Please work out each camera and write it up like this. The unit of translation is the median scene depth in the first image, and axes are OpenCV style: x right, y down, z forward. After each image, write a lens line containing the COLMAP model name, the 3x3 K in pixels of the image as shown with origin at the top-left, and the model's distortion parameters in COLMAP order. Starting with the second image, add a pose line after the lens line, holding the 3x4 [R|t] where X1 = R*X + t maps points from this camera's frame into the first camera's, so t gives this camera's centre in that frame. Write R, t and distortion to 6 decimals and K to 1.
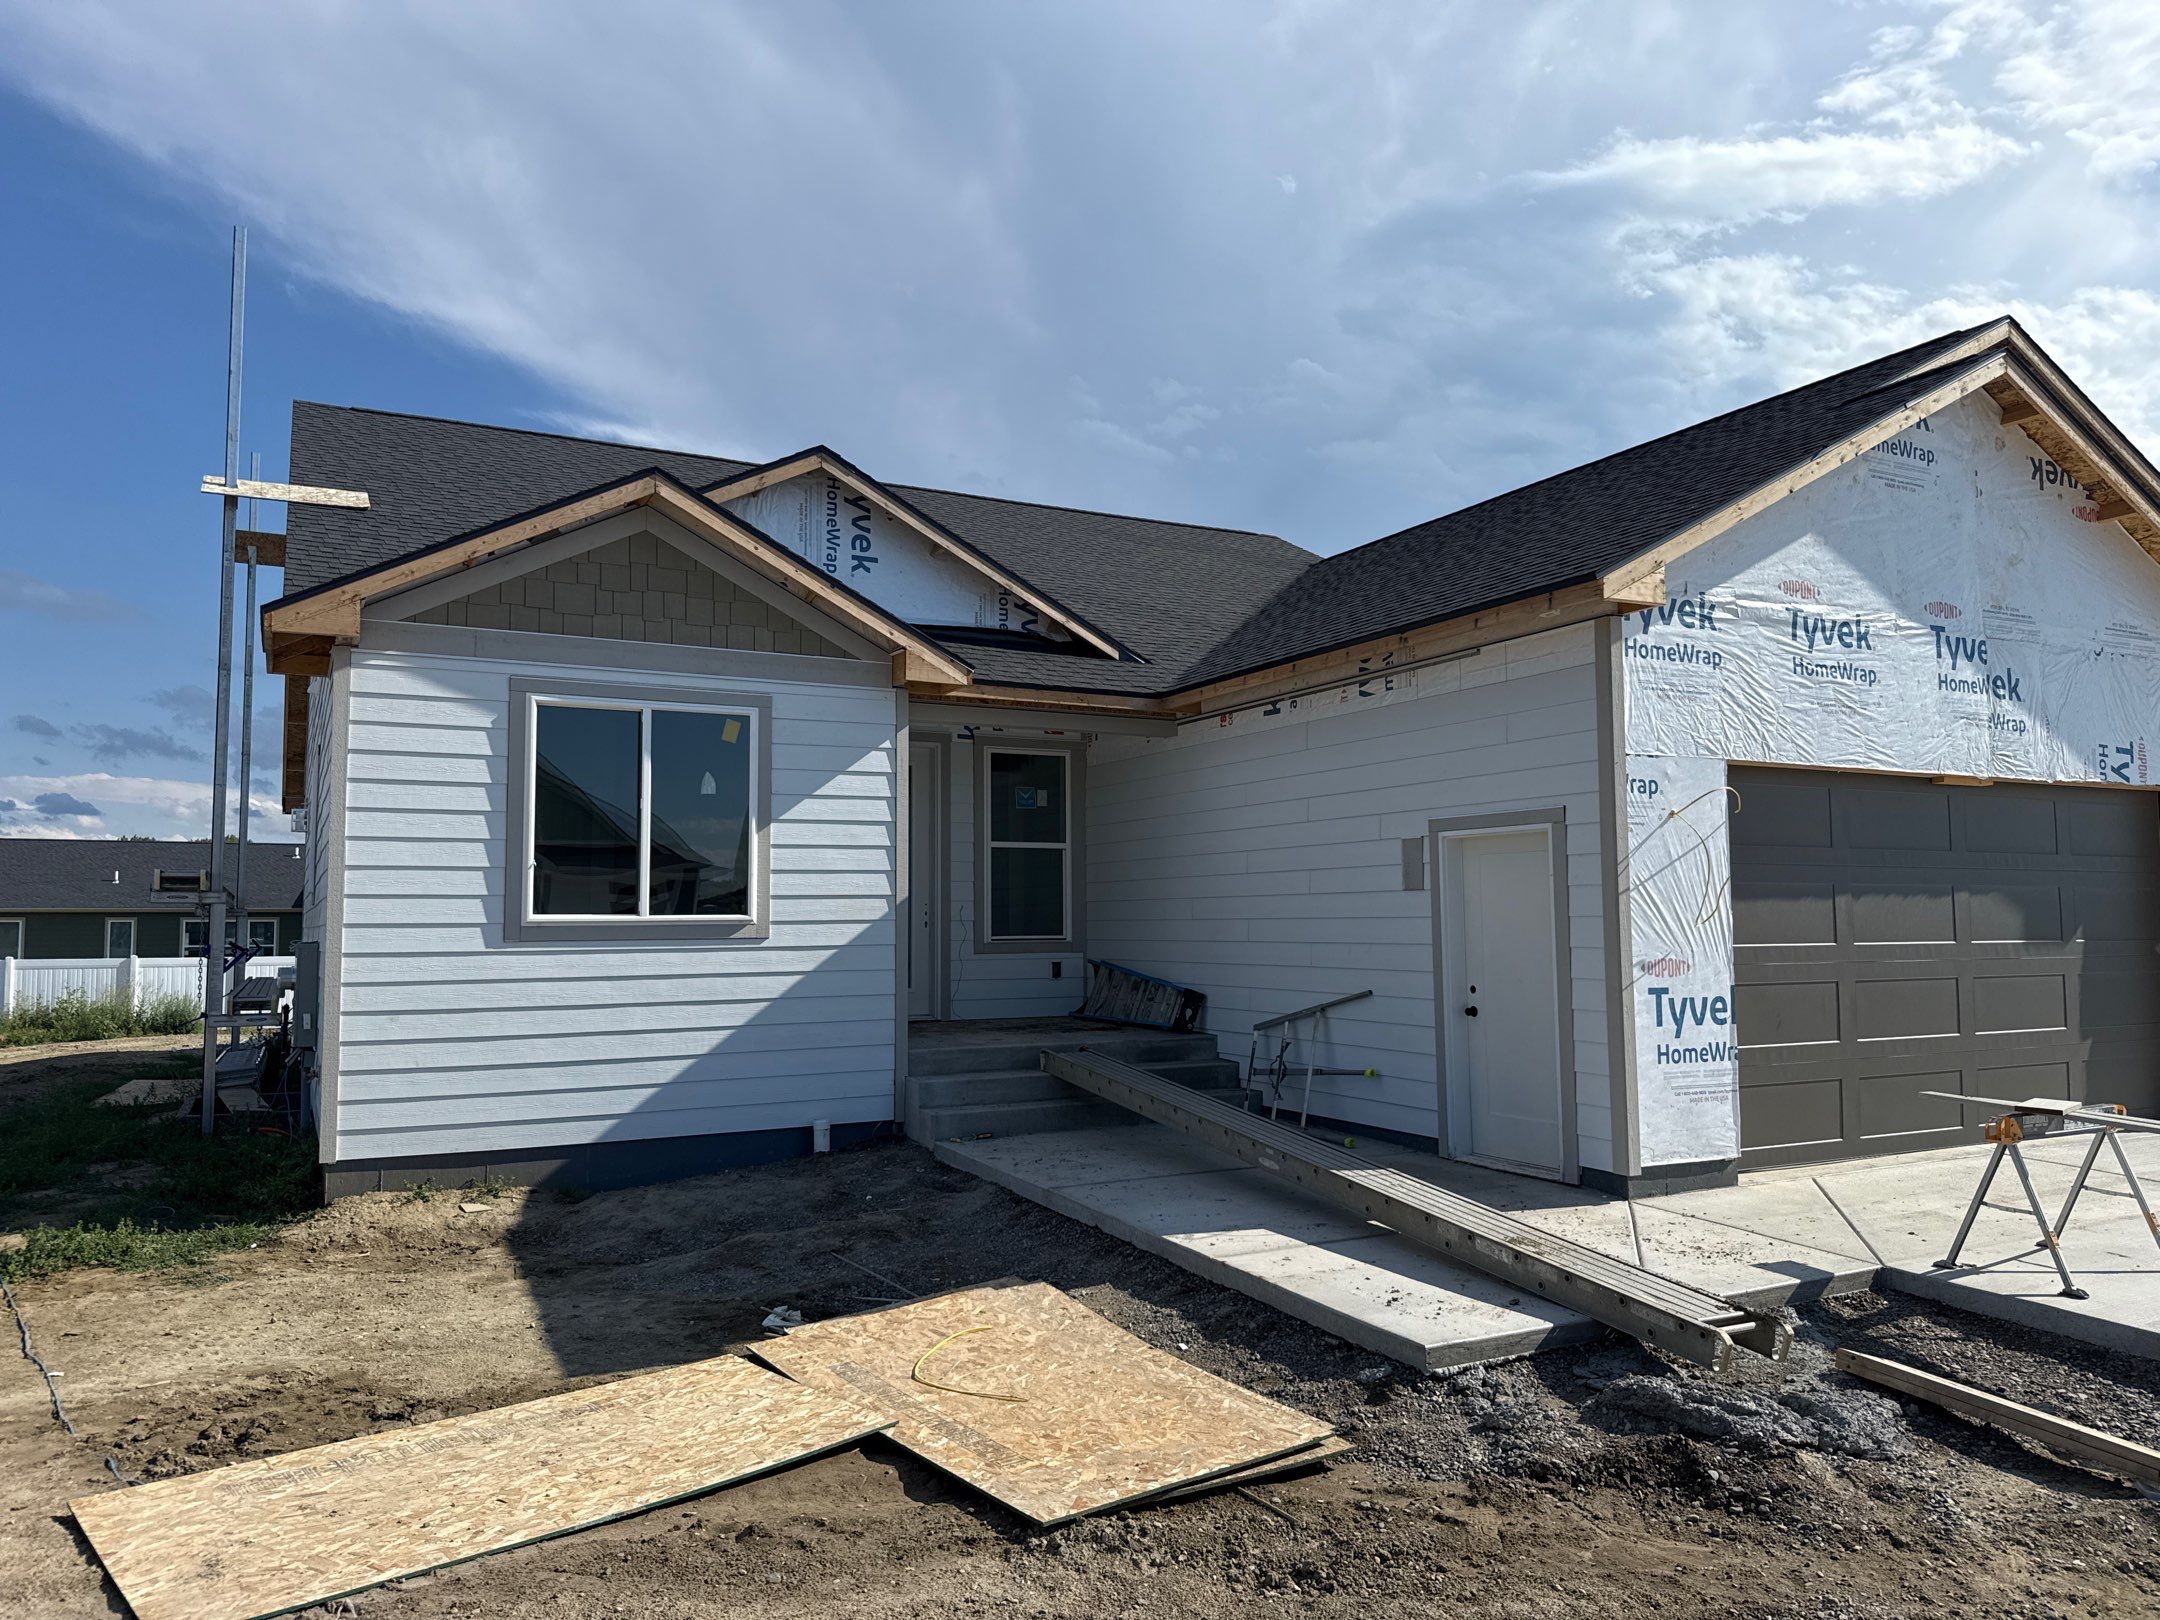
lens RADIAL K [[1486.9, 0, 1081.0], [0, 1486.9, 812.3], [0, 0, 1]] dist [0.060447, -0.087981]
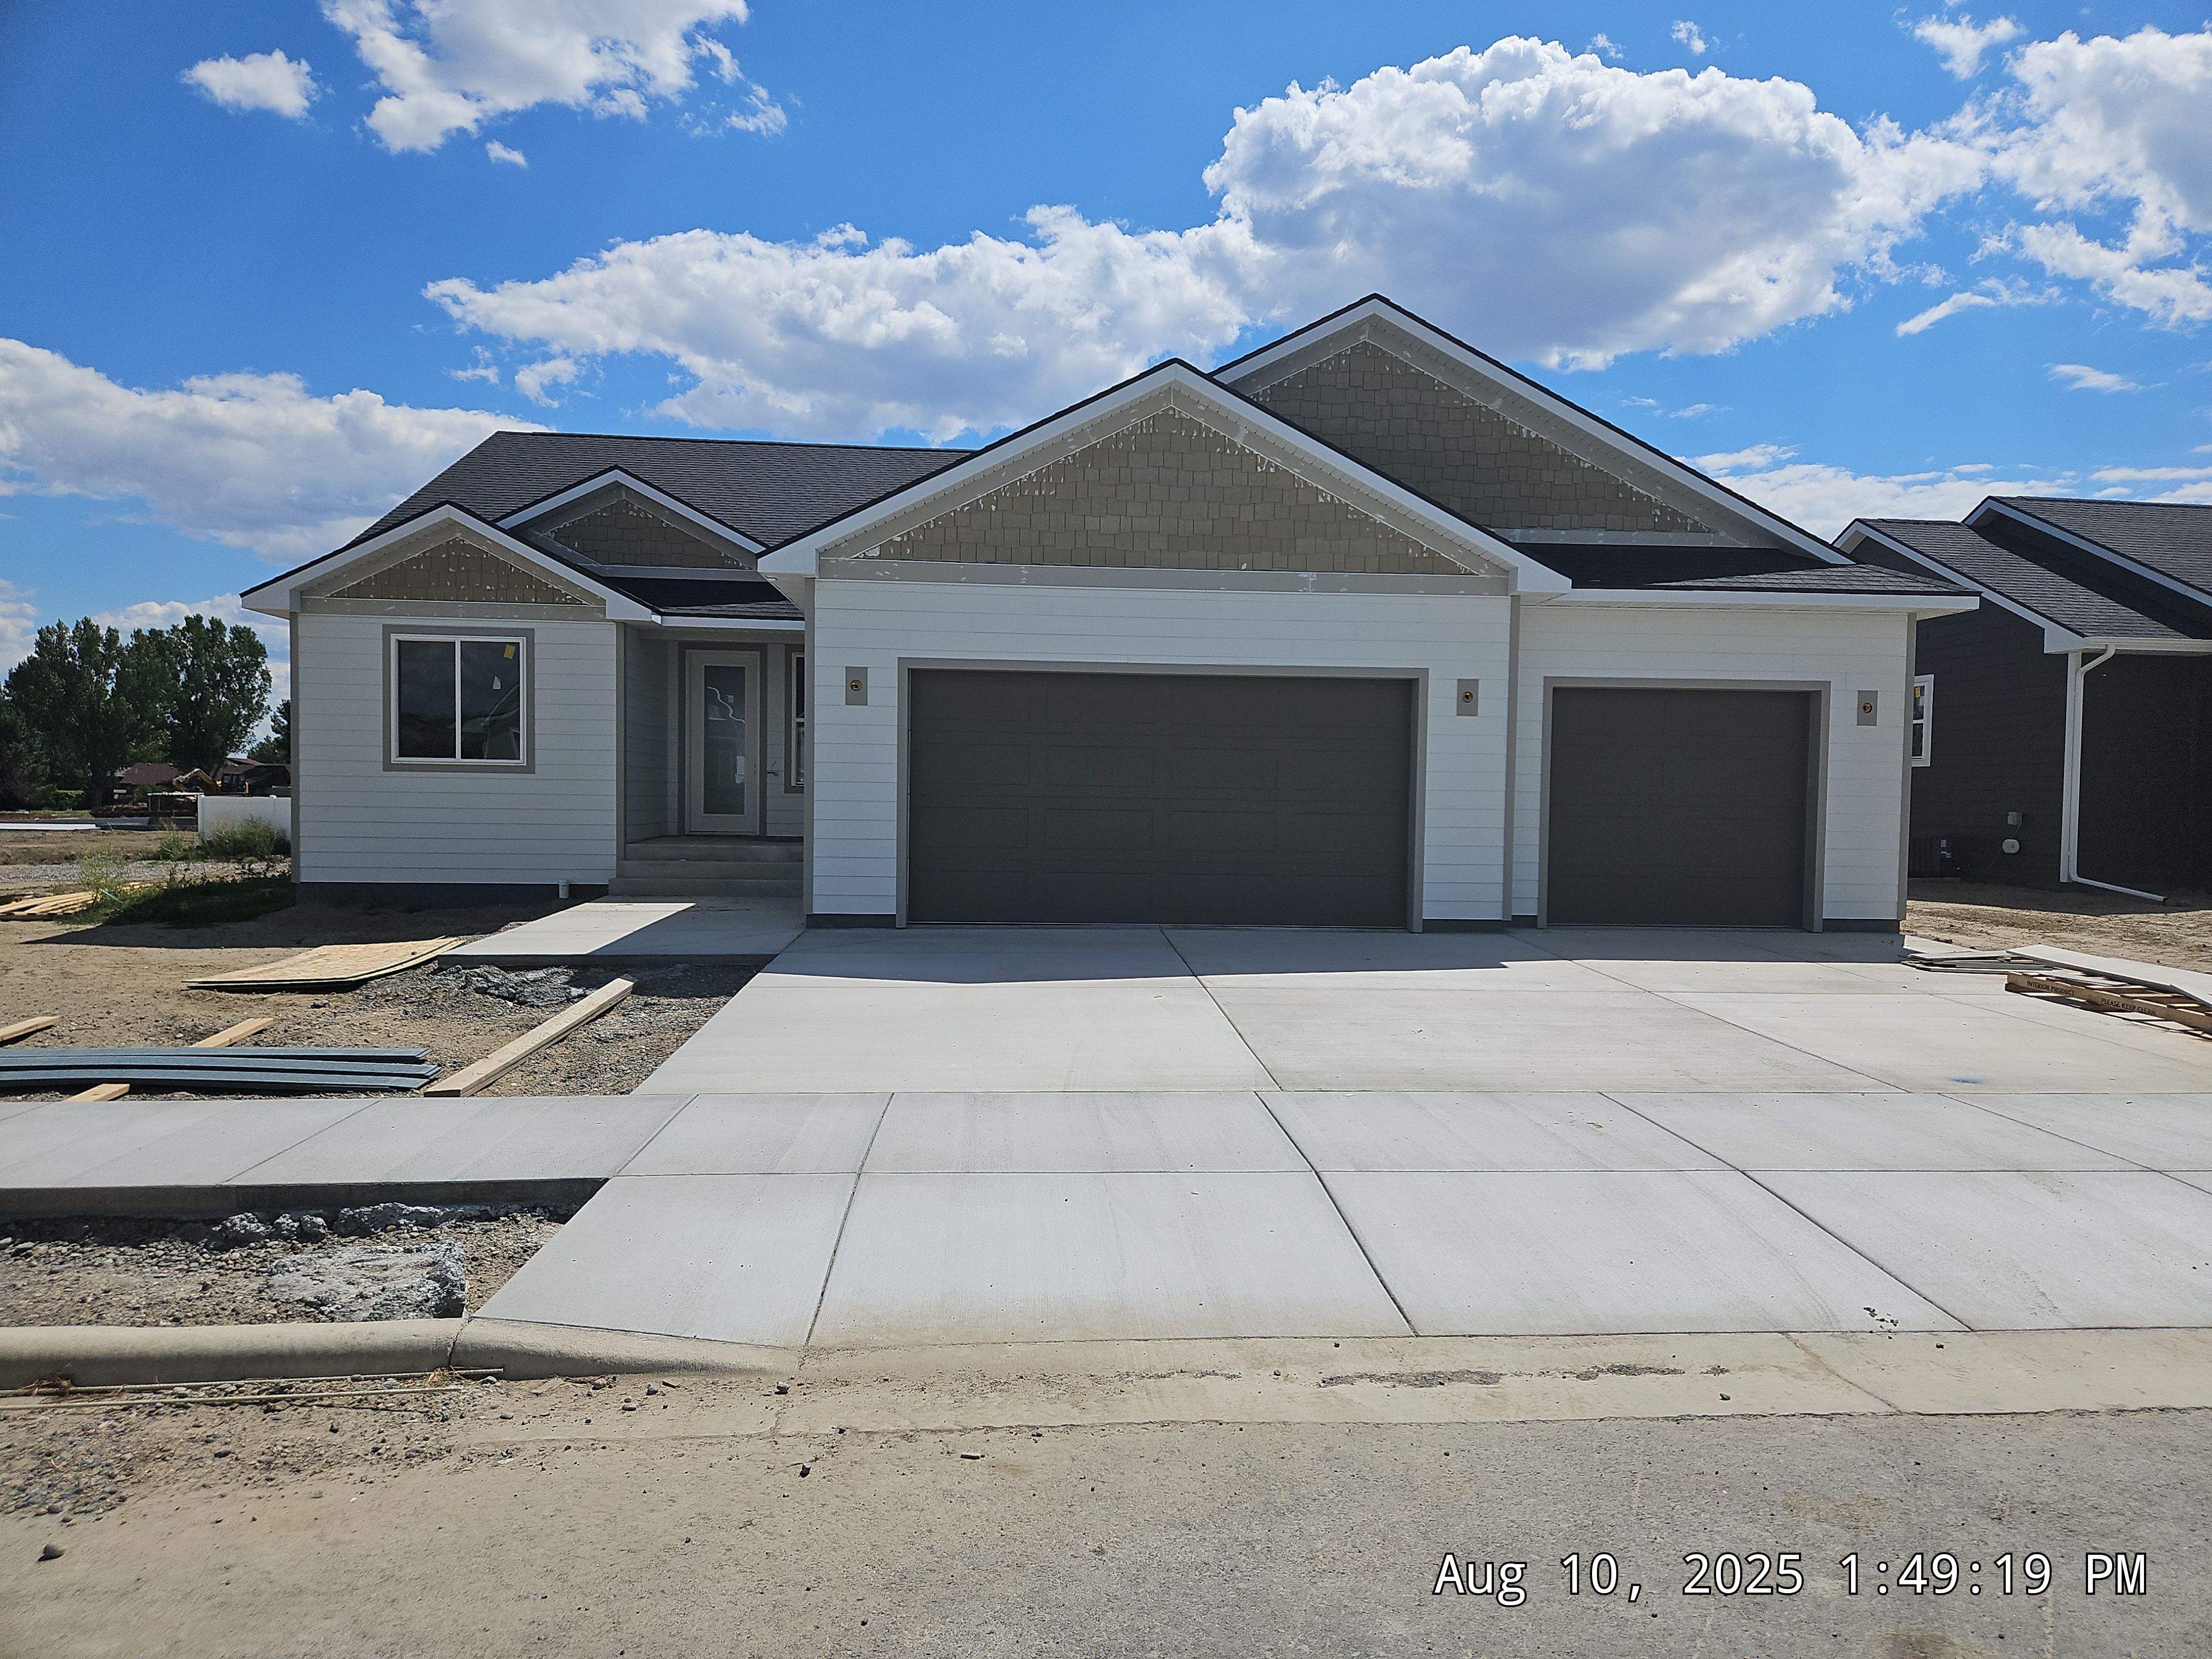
lens RADIAL K [[1506.8, 0, 1134.2], [0, 1506.8, 865.2], [0, 0, 1]] dist [0.027560, -0.000190]
pose [[0.917688, 0.037281, -0.395549, 1.161873], [0.008565, 0.993500, 0.113509, -0.002697], [0.397210, -0.107553, 0.911404, -0.334968]]
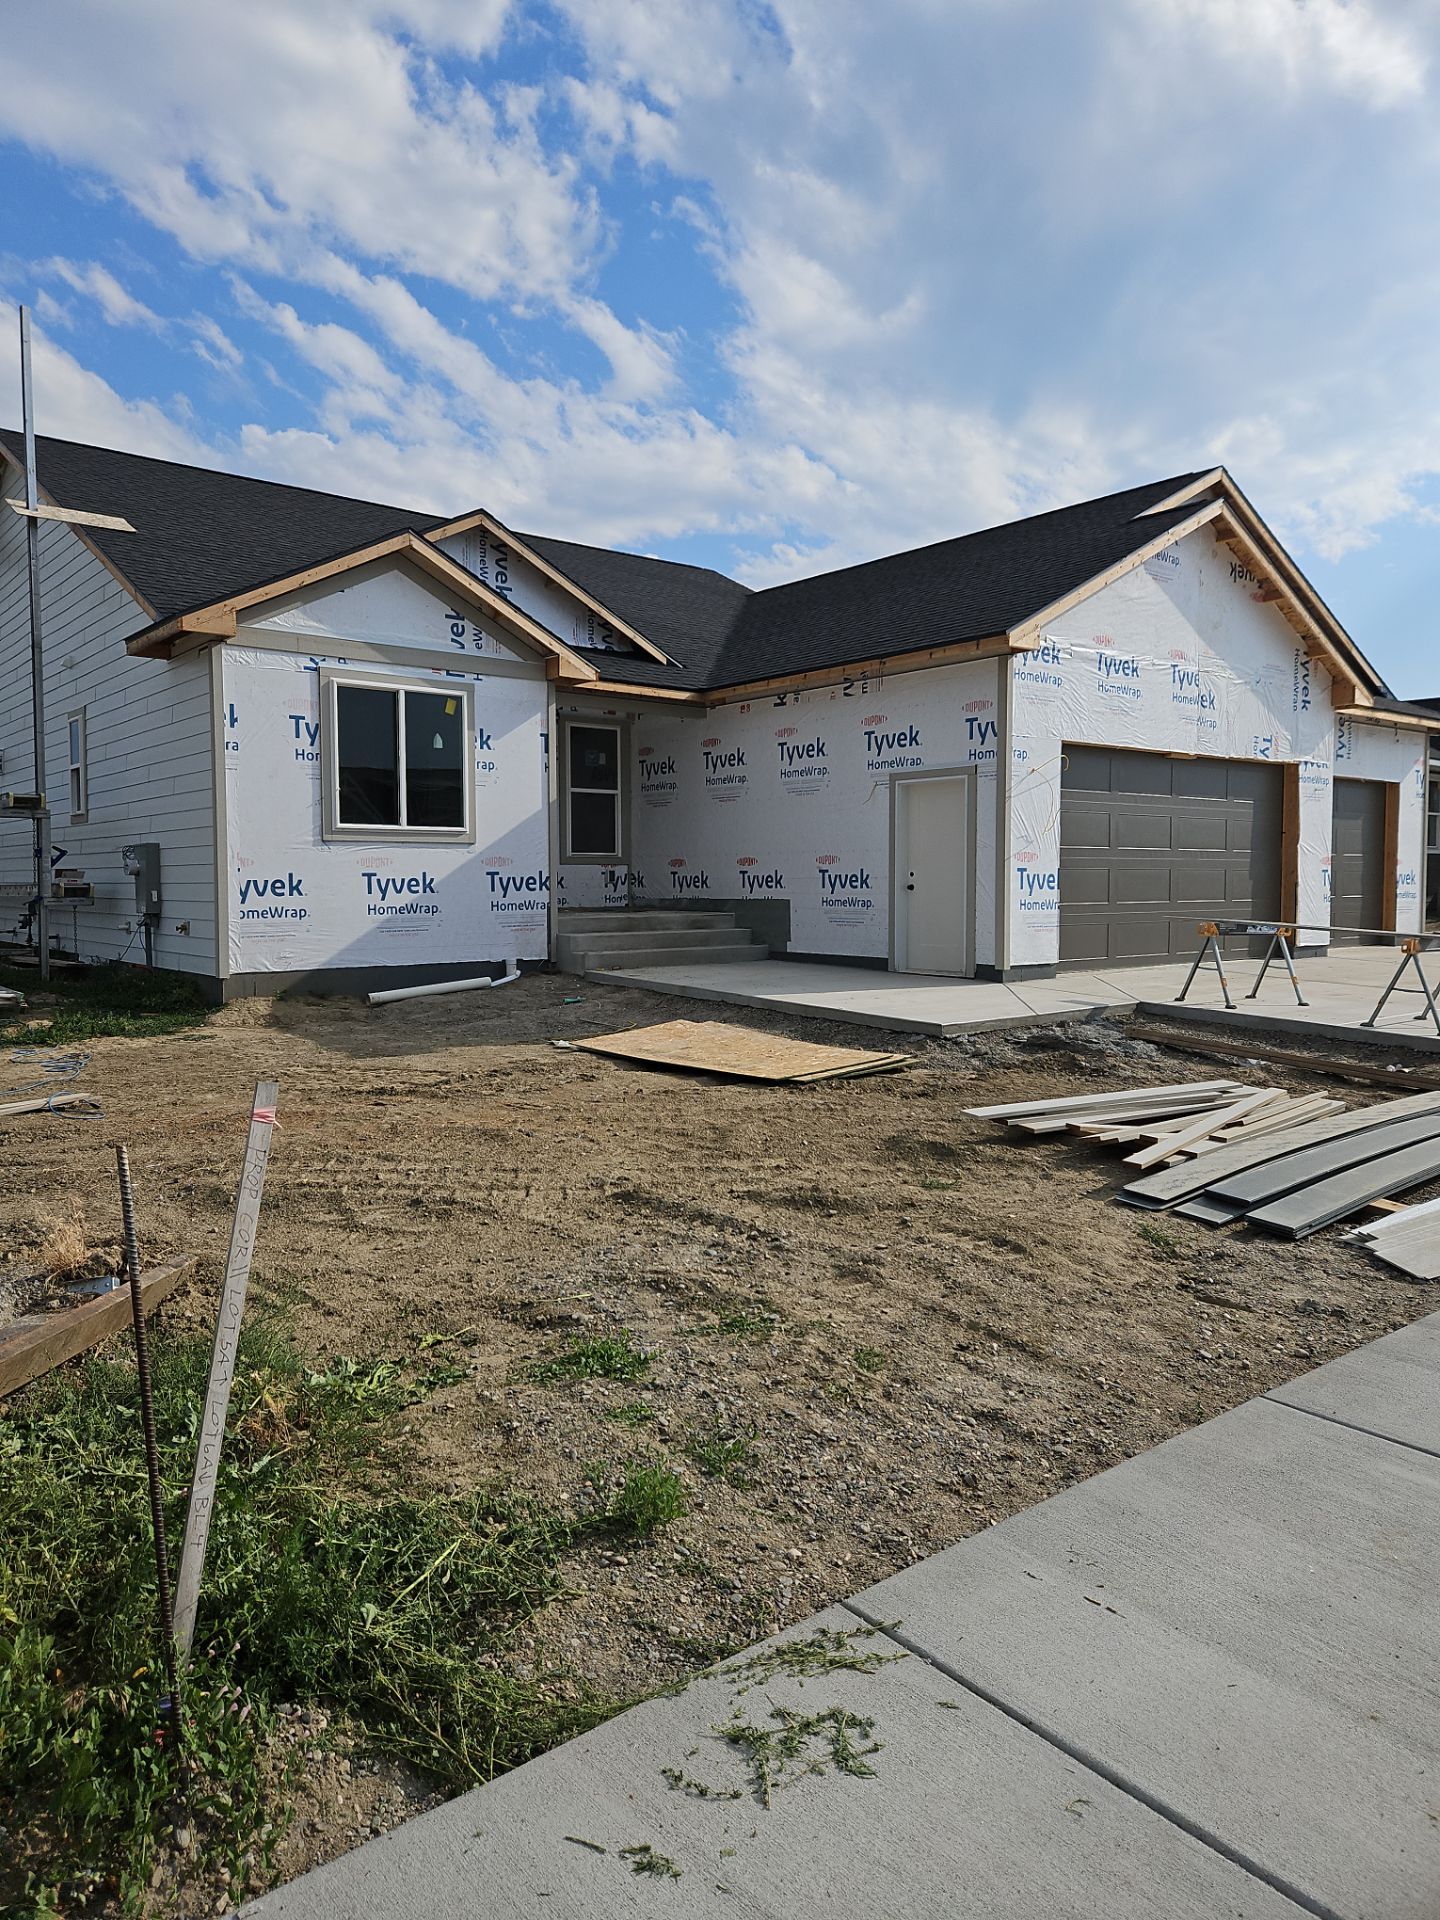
lens RADIAL K [[1260.7, 0, 690.2], [0, 1260.7, 955.1], [0, 0, 1]] dist [0.032930, -0.000238]
pose [[0.981450, -0.008305, 0.191537, -0.254708], [-0.017021, 0.991341, 0.130205, 0.026245], [-0.190960, -0.131050, 0.972810, -0.352332]]
